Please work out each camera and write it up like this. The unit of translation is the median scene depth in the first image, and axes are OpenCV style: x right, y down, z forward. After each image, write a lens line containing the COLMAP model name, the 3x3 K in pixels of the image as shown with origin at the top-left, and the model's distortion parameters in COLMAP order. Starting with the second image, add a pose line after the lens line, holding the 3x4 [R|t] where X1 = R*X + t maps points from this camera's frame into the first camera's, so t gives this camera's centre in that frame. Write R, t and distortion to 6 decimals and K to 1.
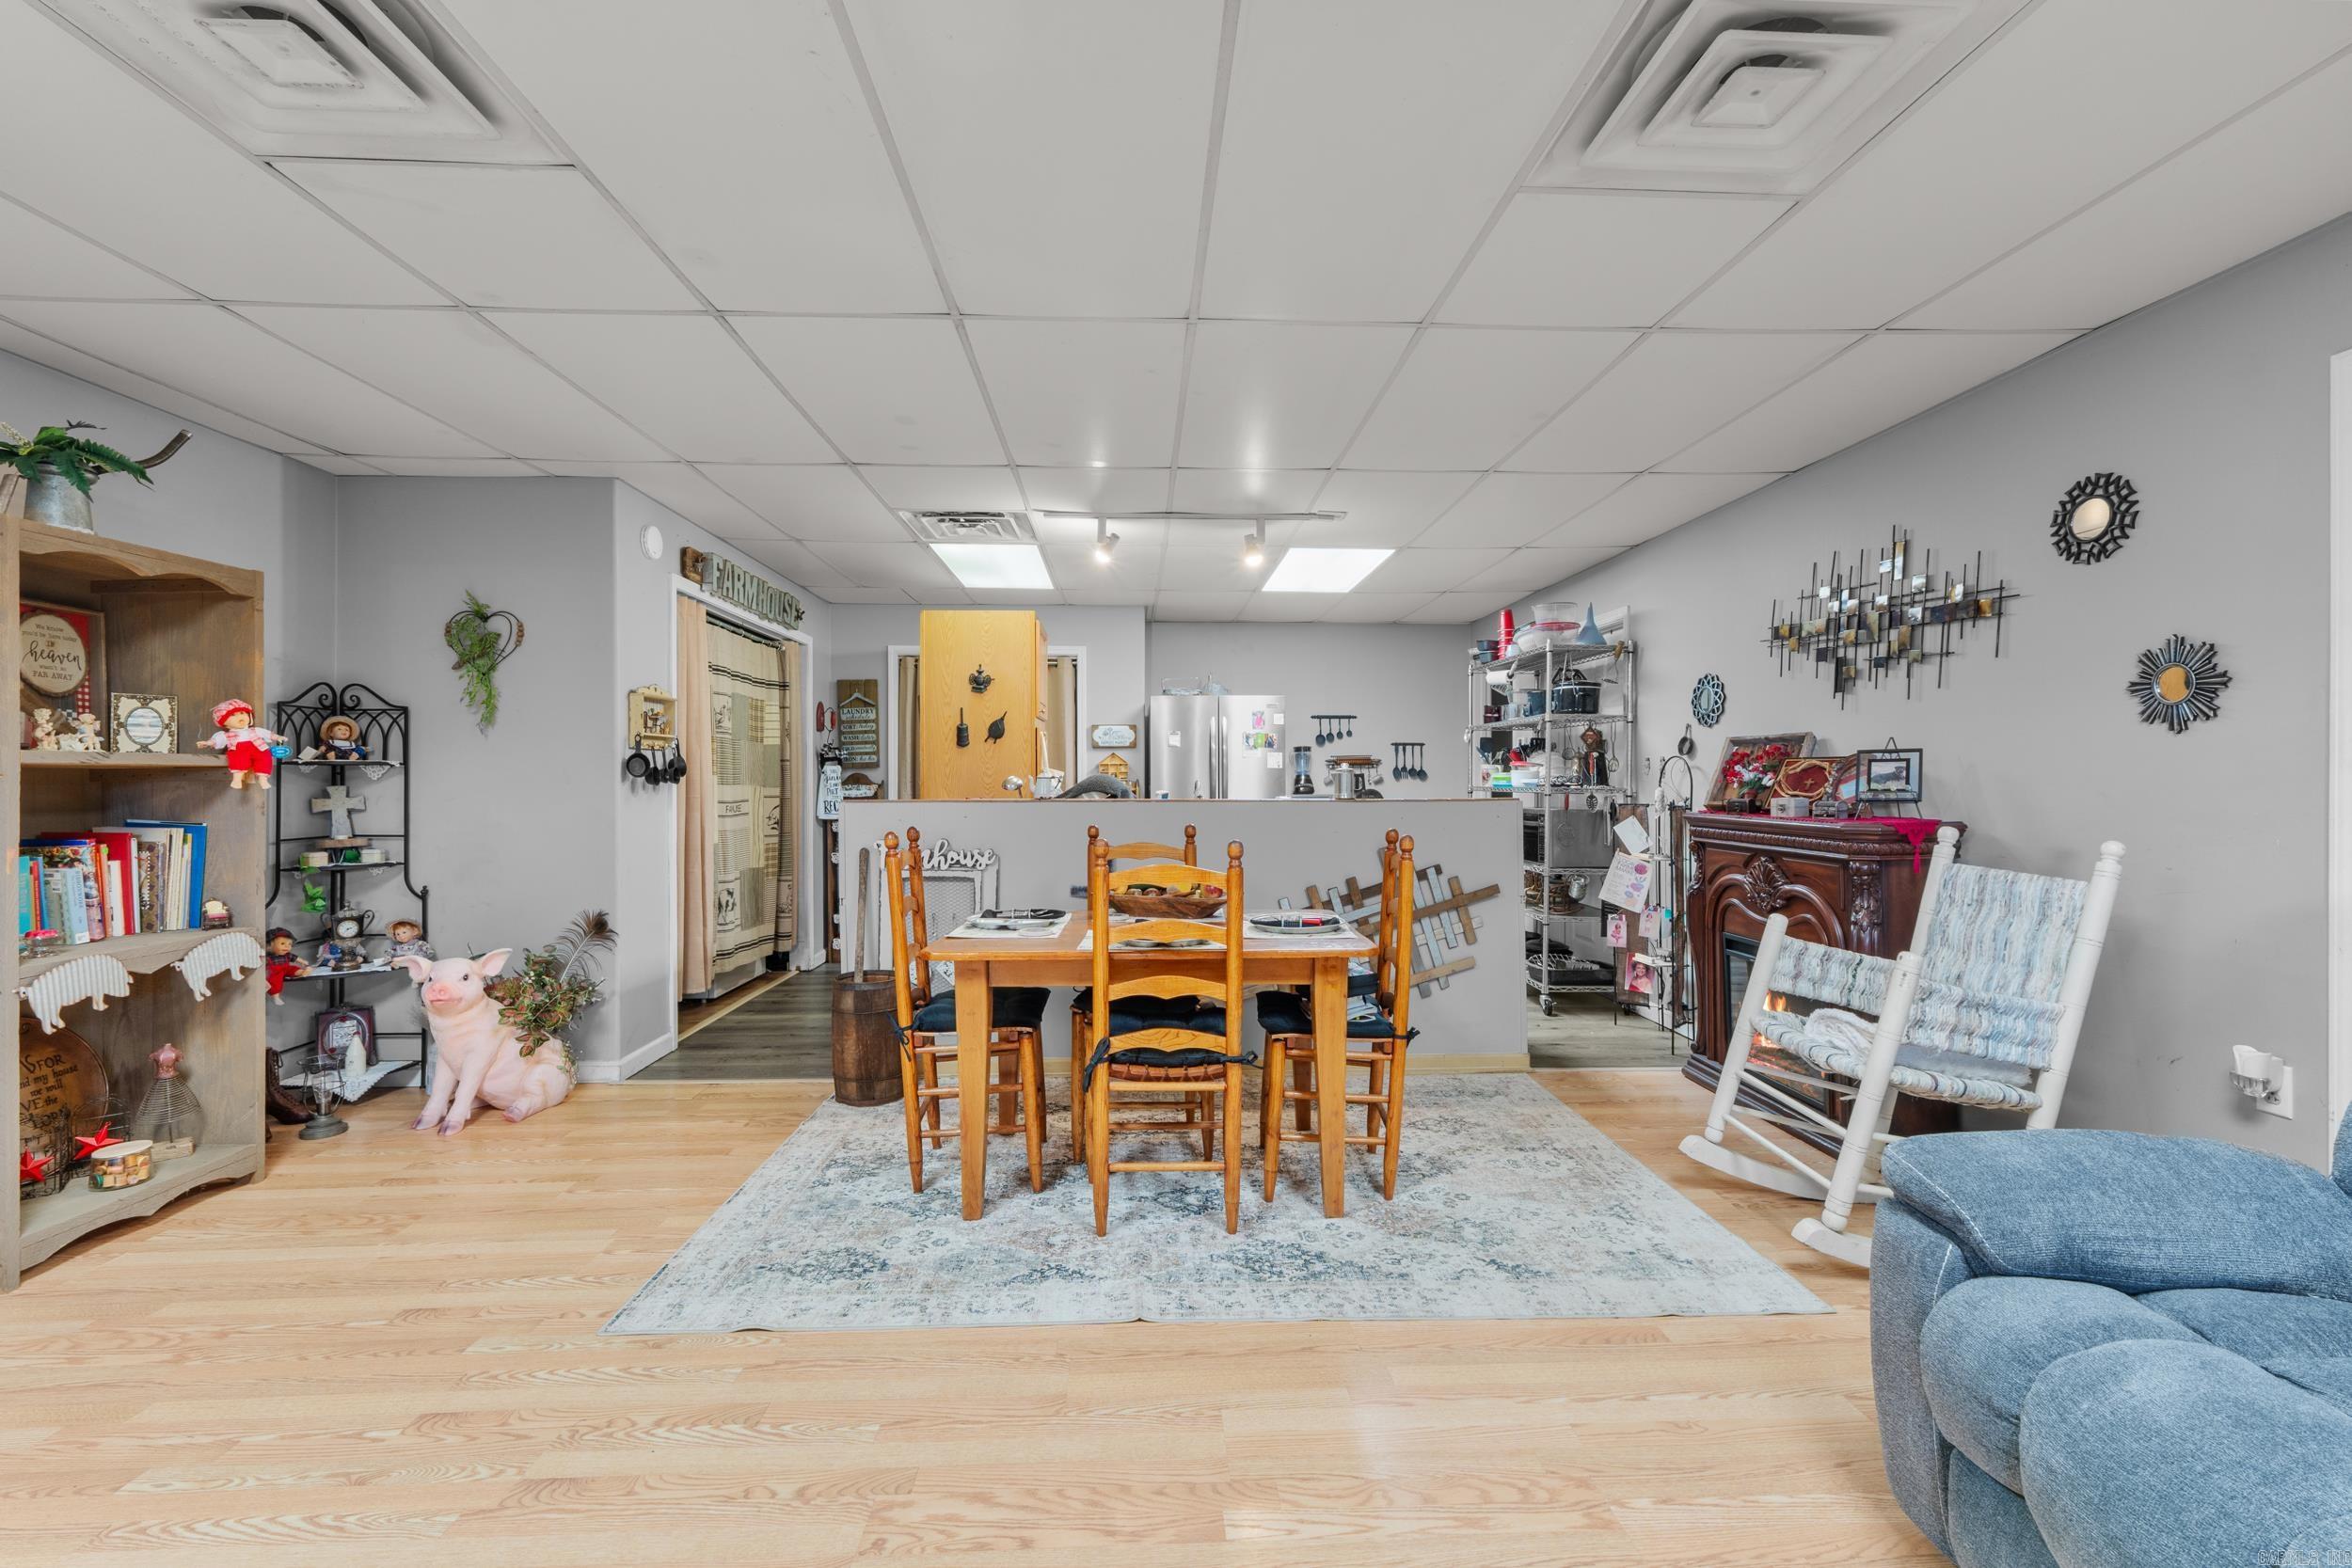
lens RADIAL K [[1001.9, 0, 1187.8], [0, 1001.9, 773.4], [0, 0, 1]] dist [0.002366, 0.000229]
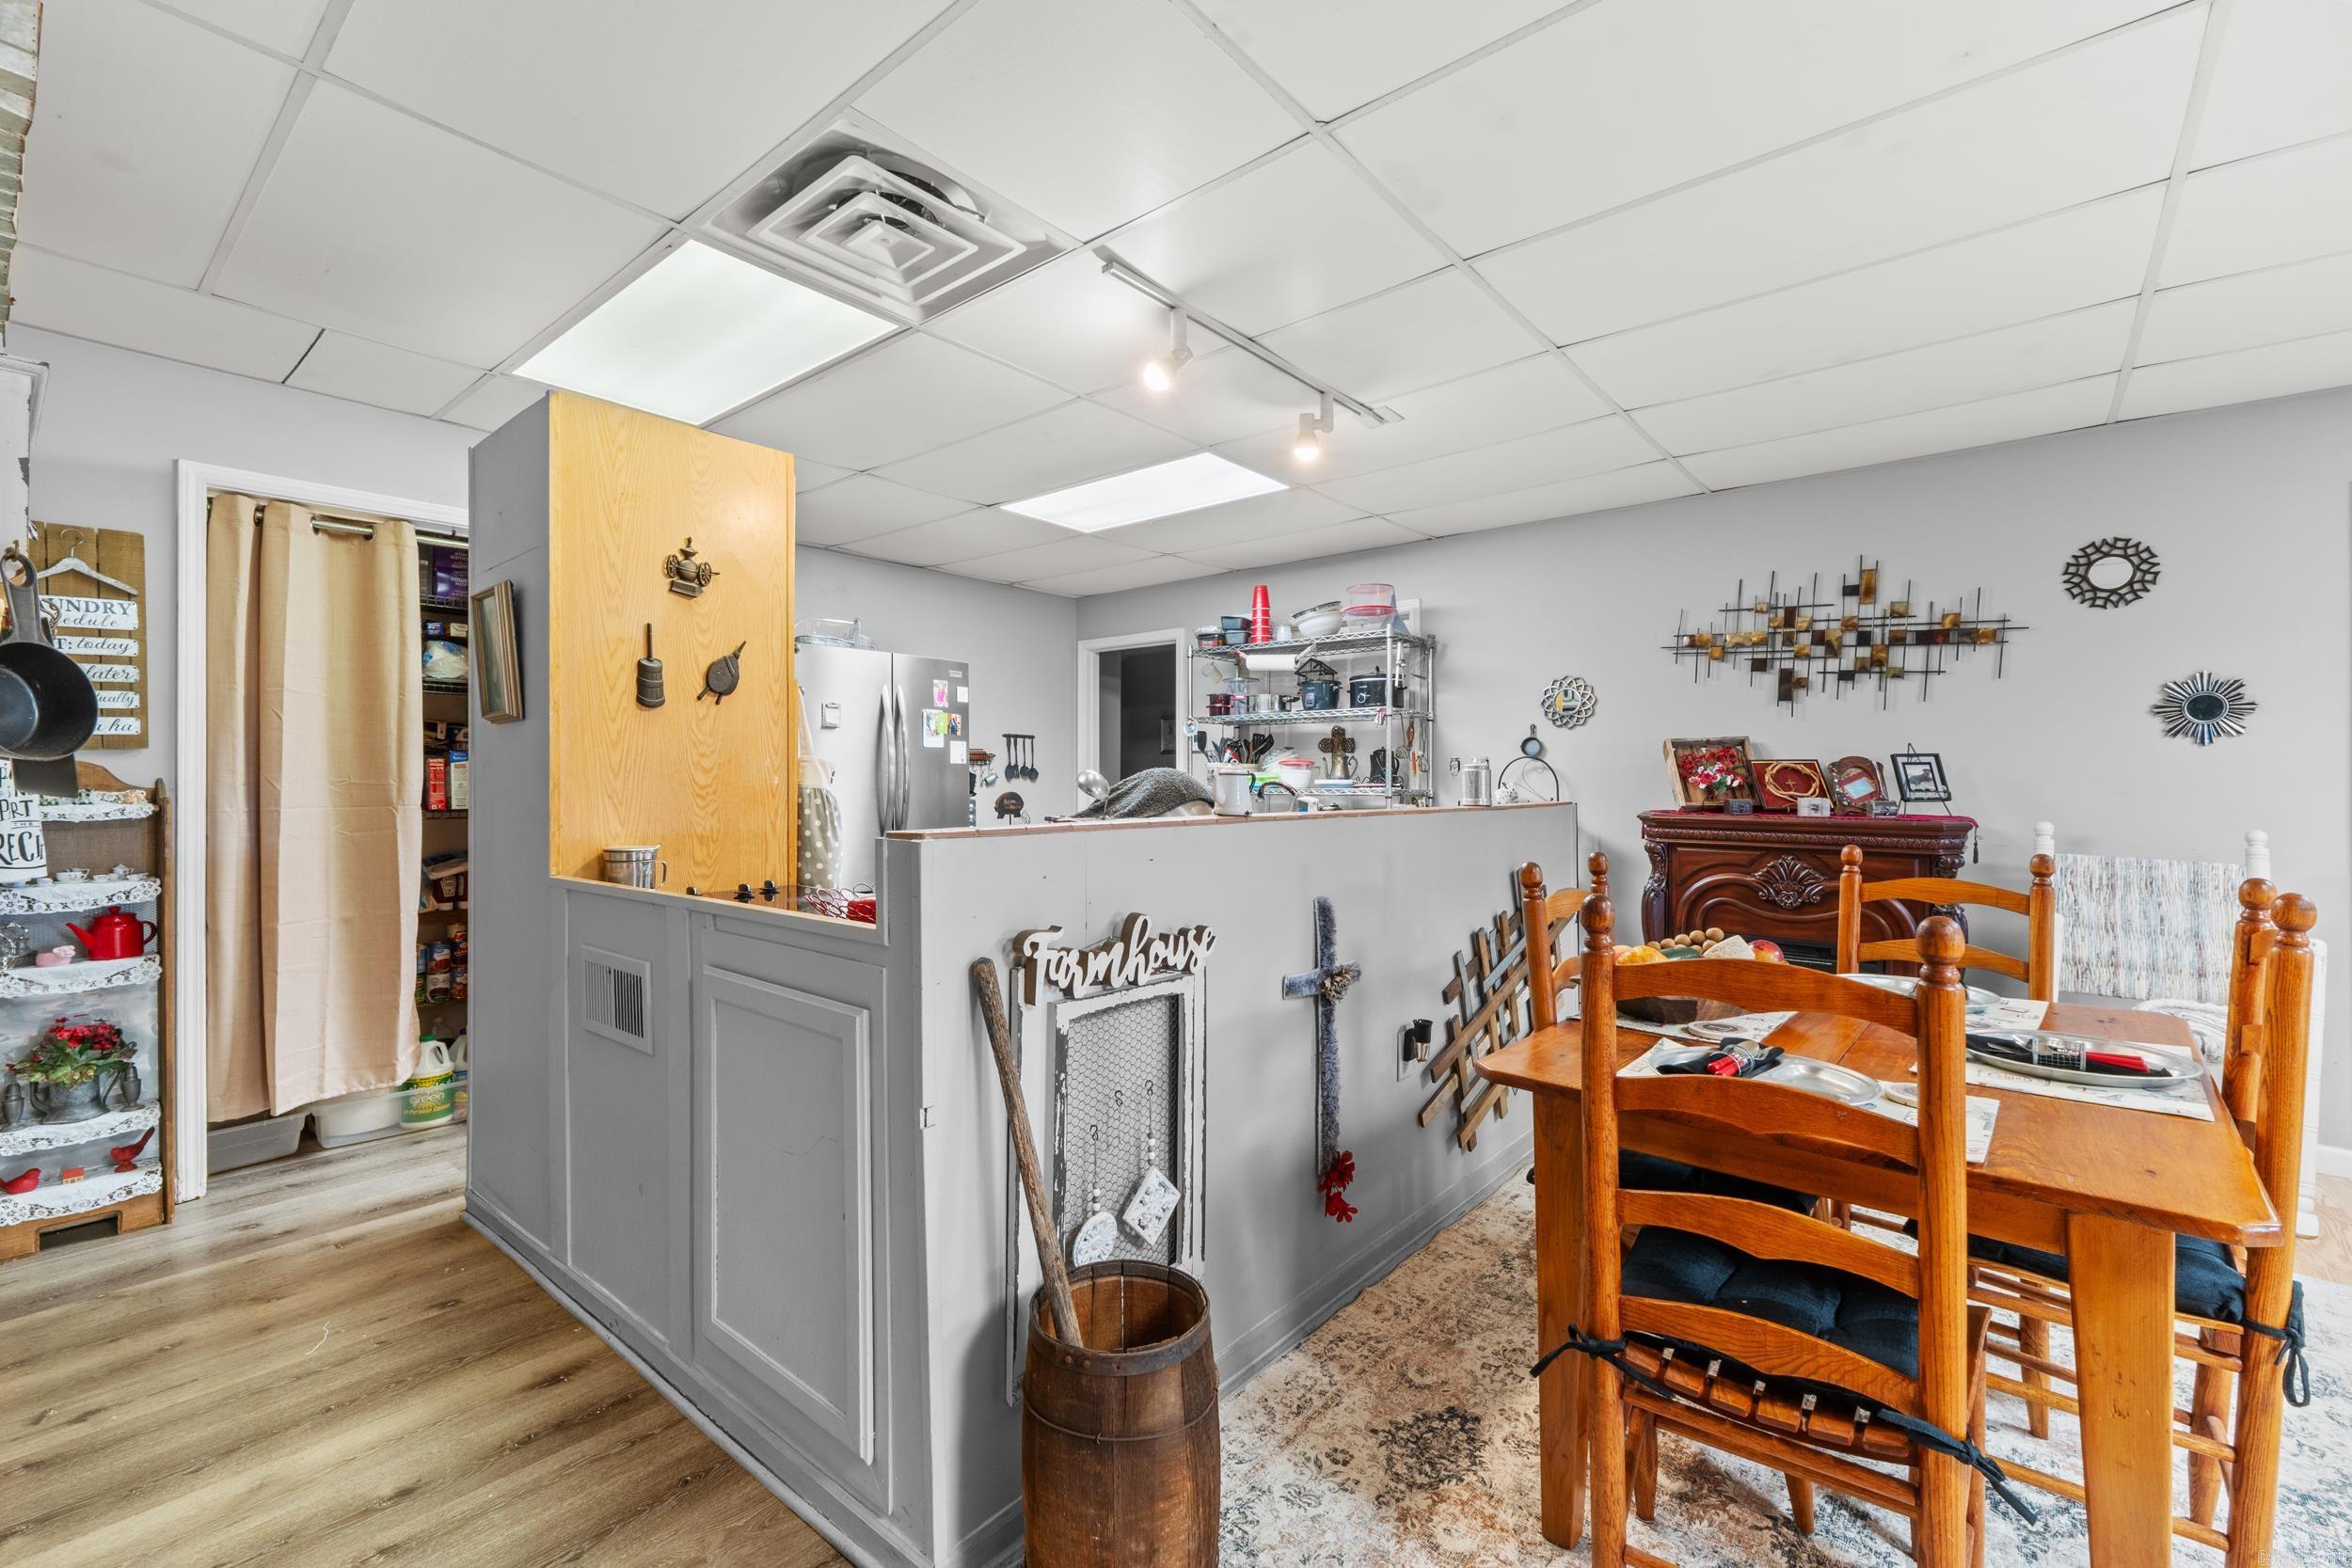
lens RADIAL K [[1001.9, 0, 1187.8], [0, 1001.9, 773.4], [0, 0, 1]] dist [0.002366, 0.000229]
pose [[0.677997, 0.007497, 0.735026, -0.589476], [-0.006665, 0.999970, -0.004052, 0.006511], [-0.735034, -0.002152, 0.678026, 0.738518]]
